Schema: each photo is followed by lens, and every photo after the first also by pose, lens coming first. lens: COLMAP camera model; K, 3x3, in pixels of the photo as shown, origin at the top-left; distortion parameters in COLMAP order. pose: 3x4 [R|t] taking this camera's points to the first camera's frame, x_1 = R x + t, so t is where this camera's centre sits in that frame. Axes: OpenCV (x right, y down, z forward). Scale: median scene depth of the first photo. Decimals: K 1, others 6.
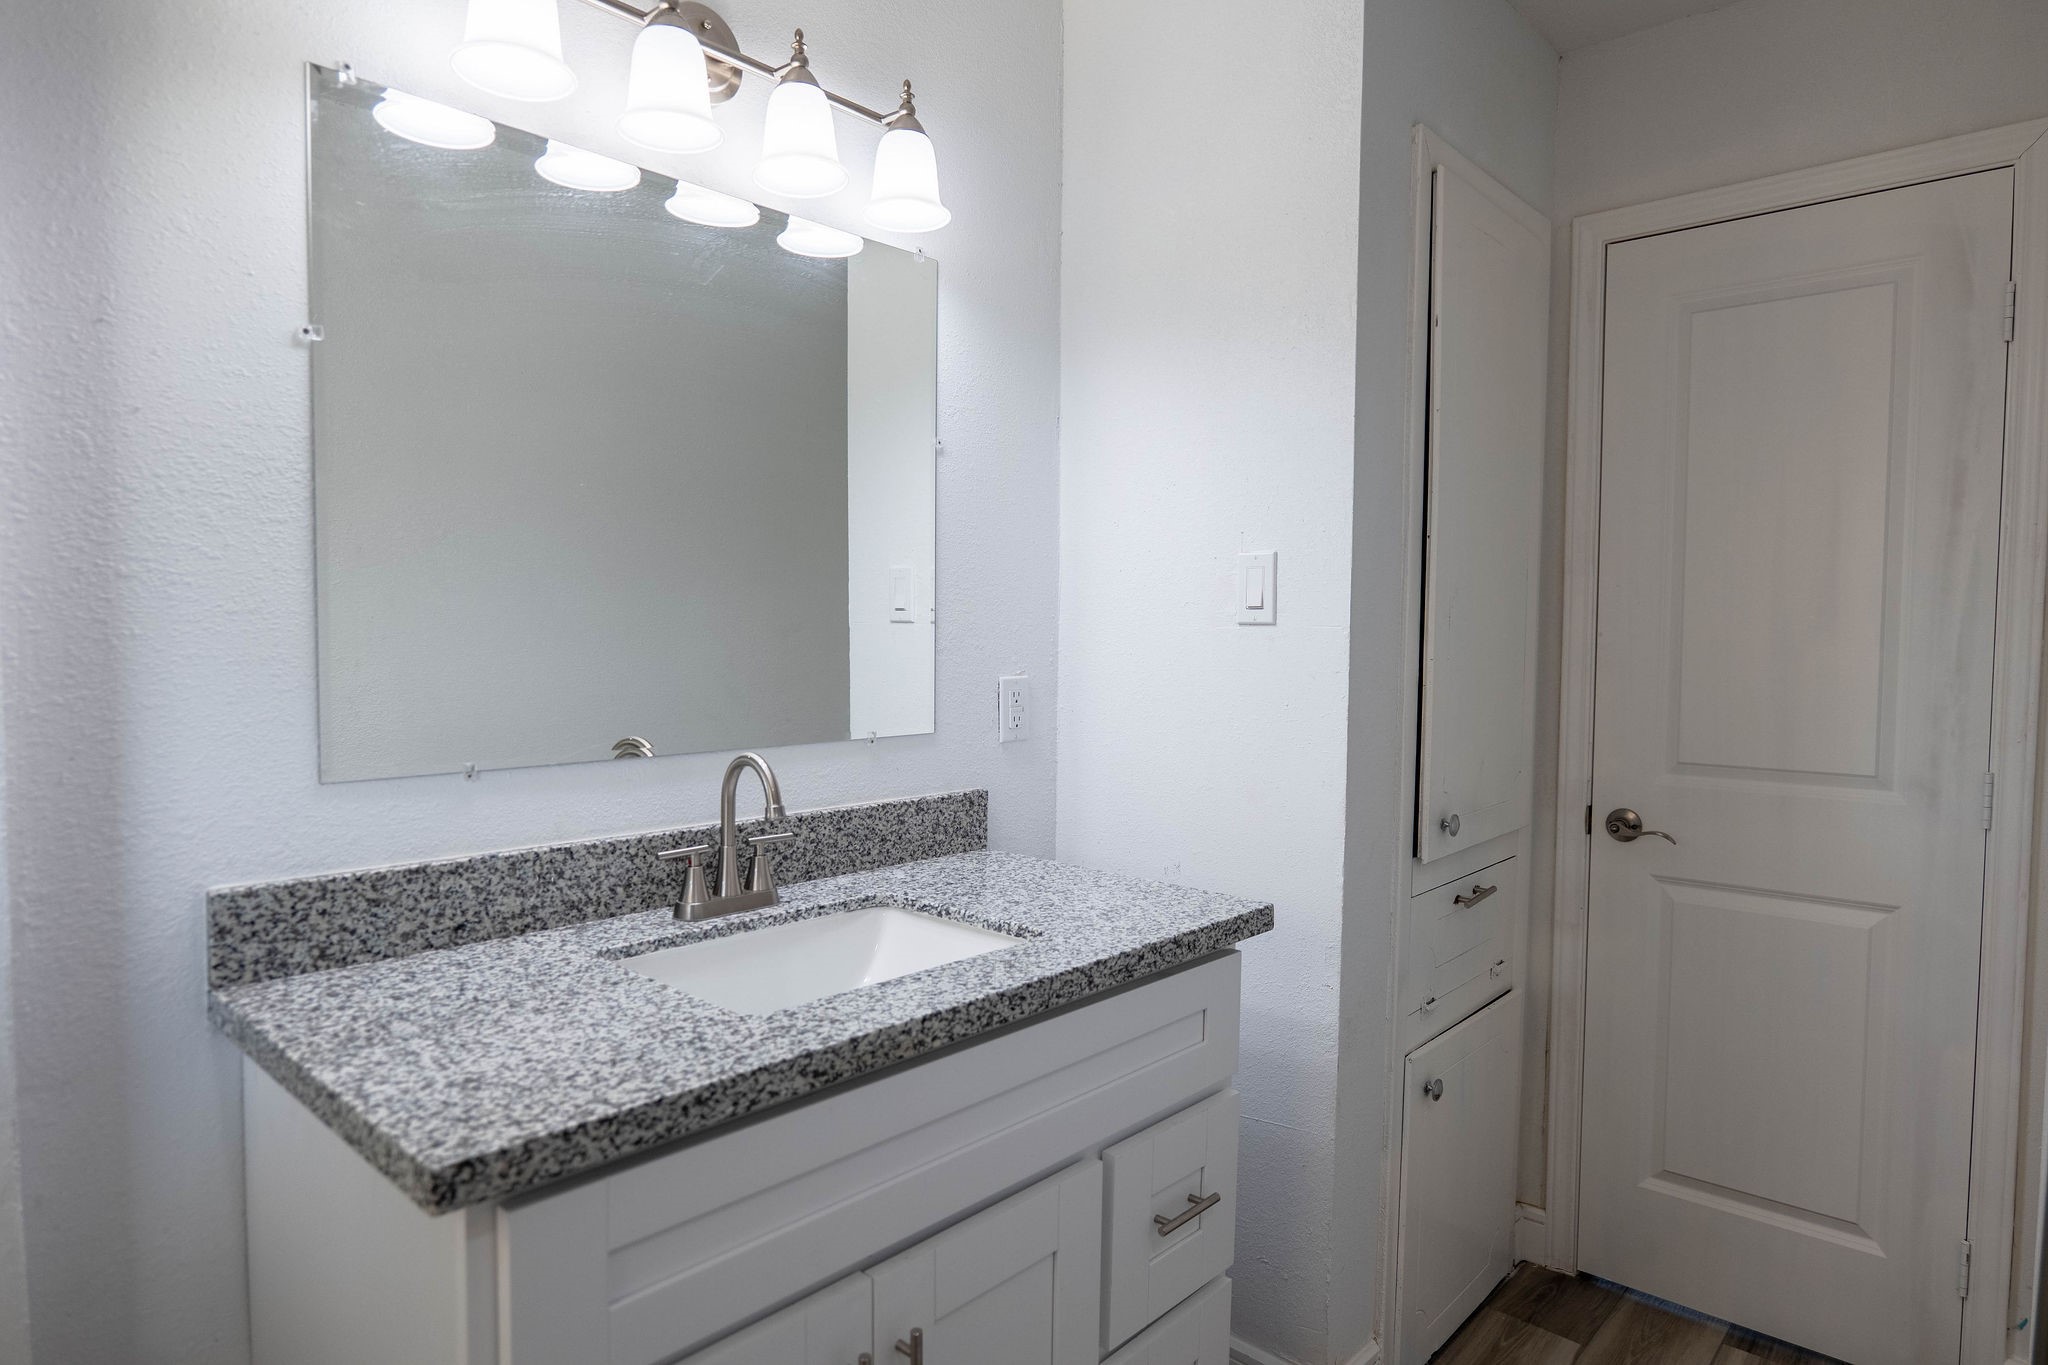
lens RADIAL K [[1198.2, 0, 1016.8], [0, 1198.2, 679.5], [0, 0, 1]] dist [-0.034145, 0.019257]
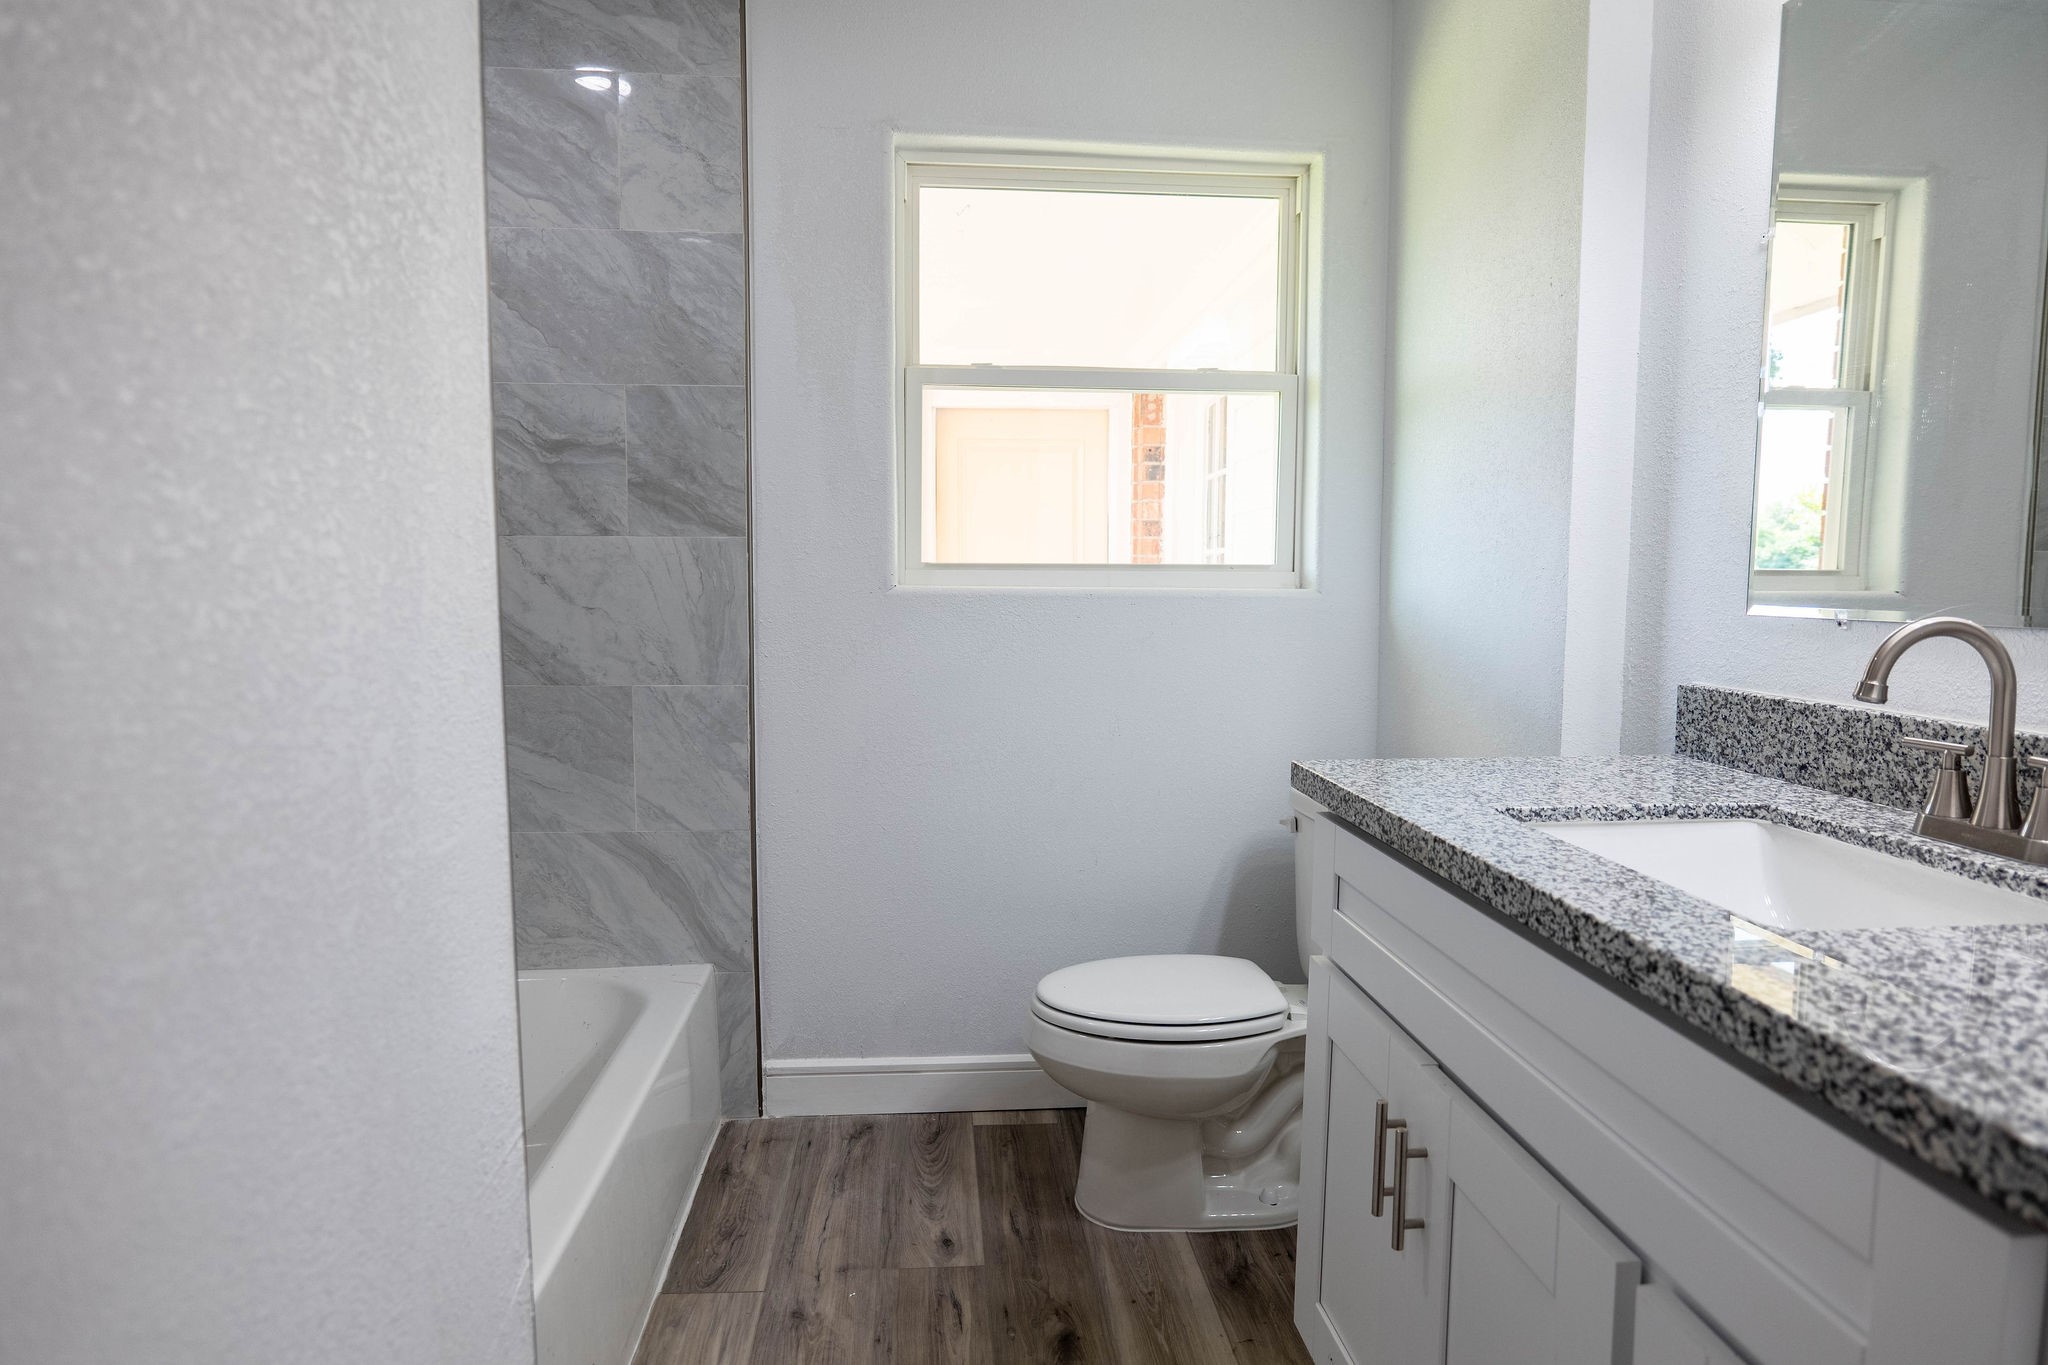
lens RADIAL K [[1198.2, 0, 1022.4], [0, 1198.2, 682.7], [0, 0, 1]] dist [-0.034145, 0.019257]
pose [[-0.681987, 0.053158, -0.729430, 0.728387], [-0.043131, 0.992696, 0.112670, 0.047290], [0.730091, 0.108300, -0.674713, 1.167203]]
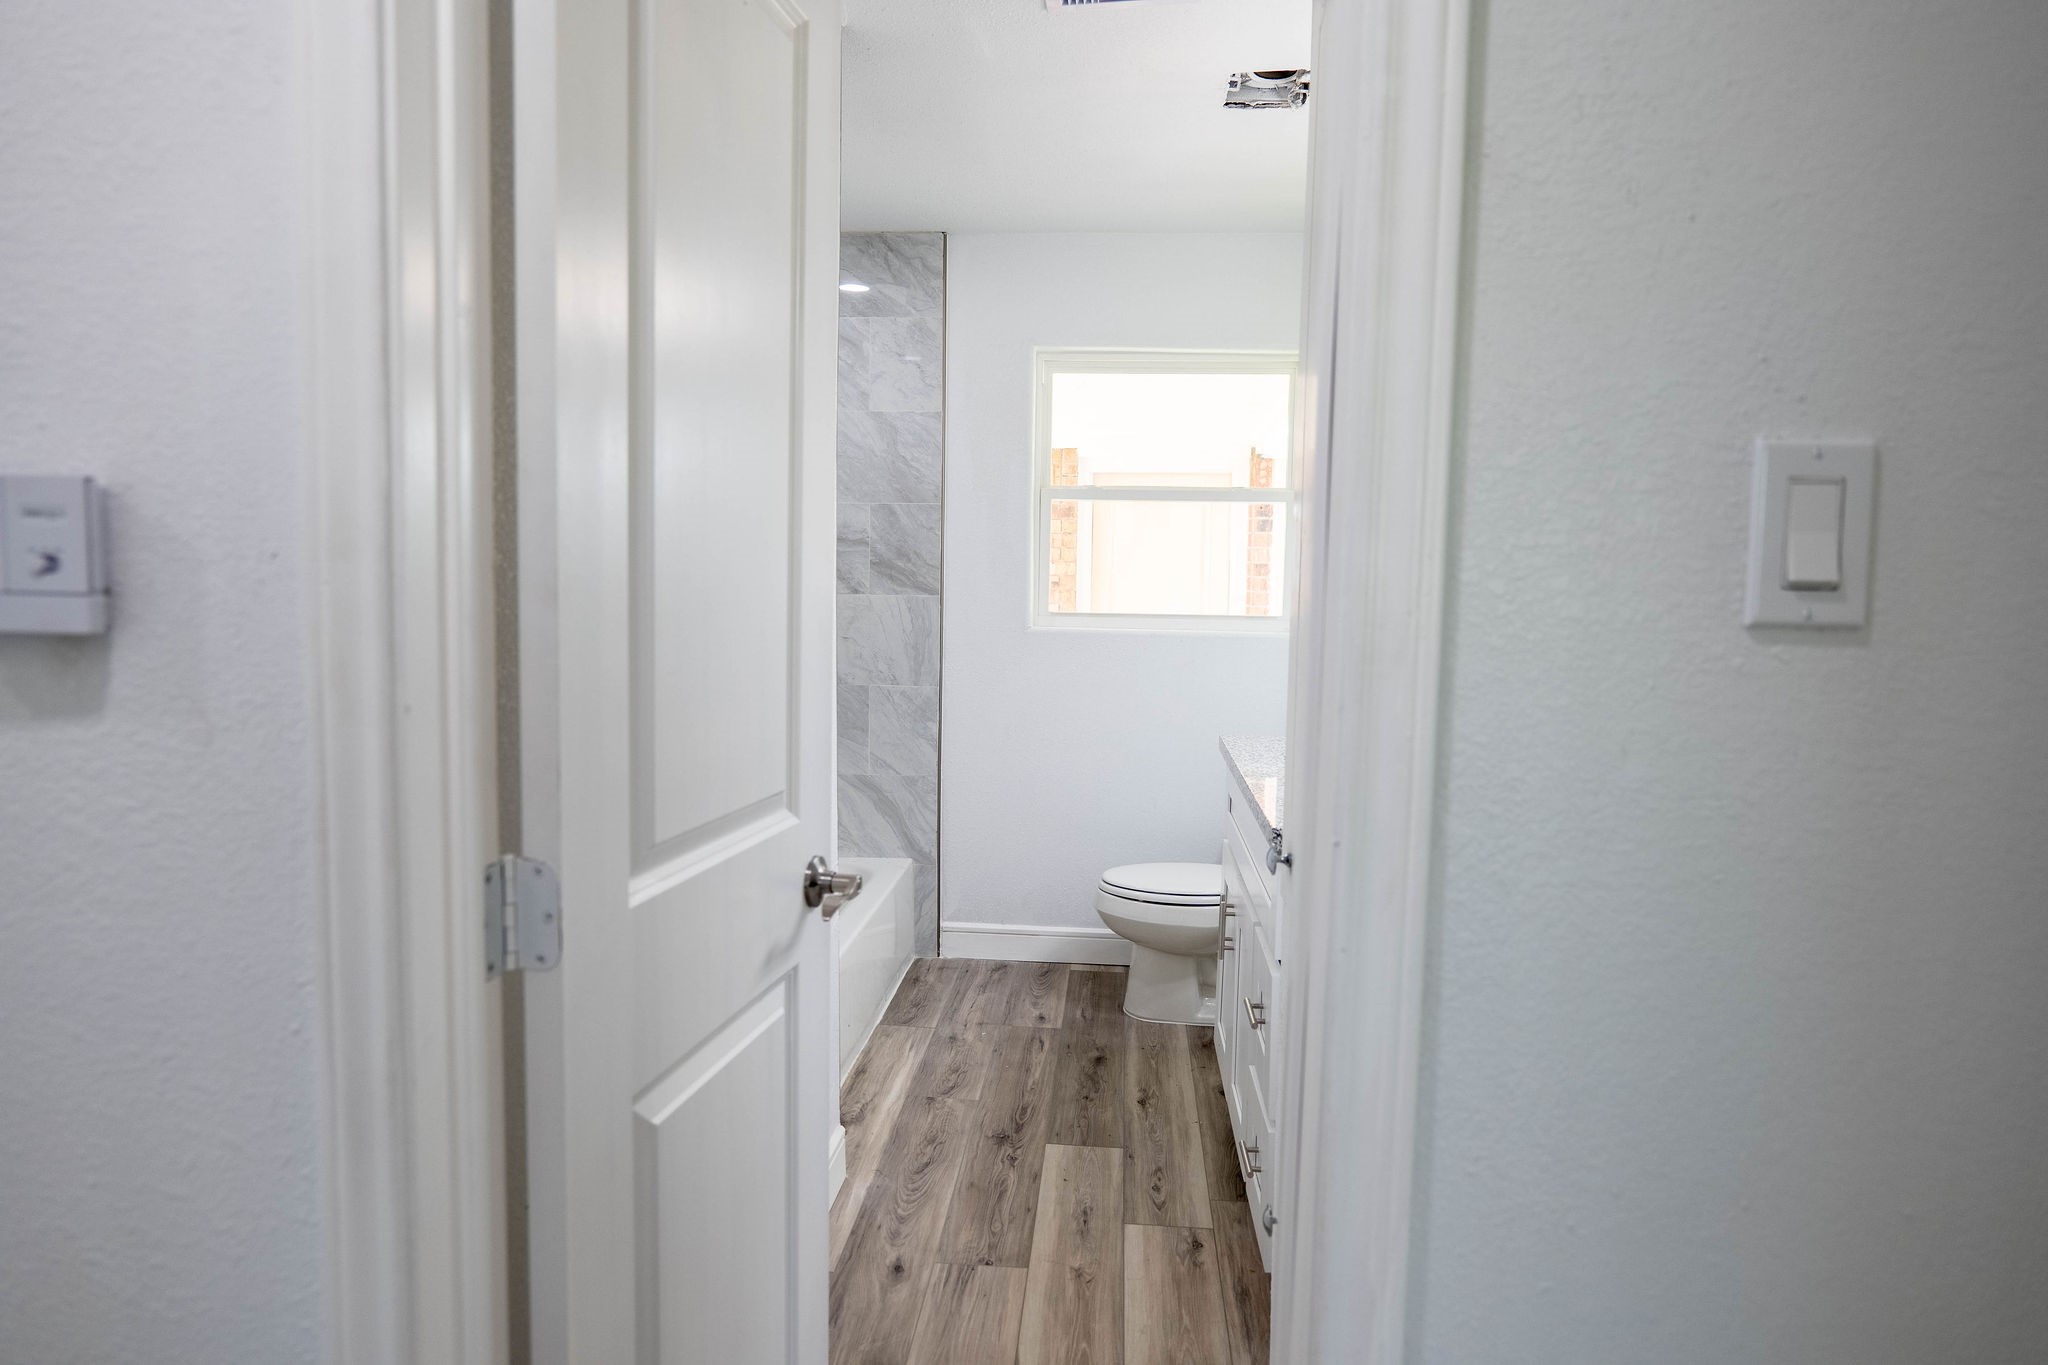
lens RADIAL K [[1198.2, 0, 1018.8], [0, 1198.2, 680.9], [0, 0, 1]] dist [-0.034145, 0.019257]
pose [[-0.795552, 0.029581, -0.605162, 0.926988], [-0.050074, 0.992181, 0.114325, 0.001537], [0.603812, 0.121254, -0.787851, 1.476257]]
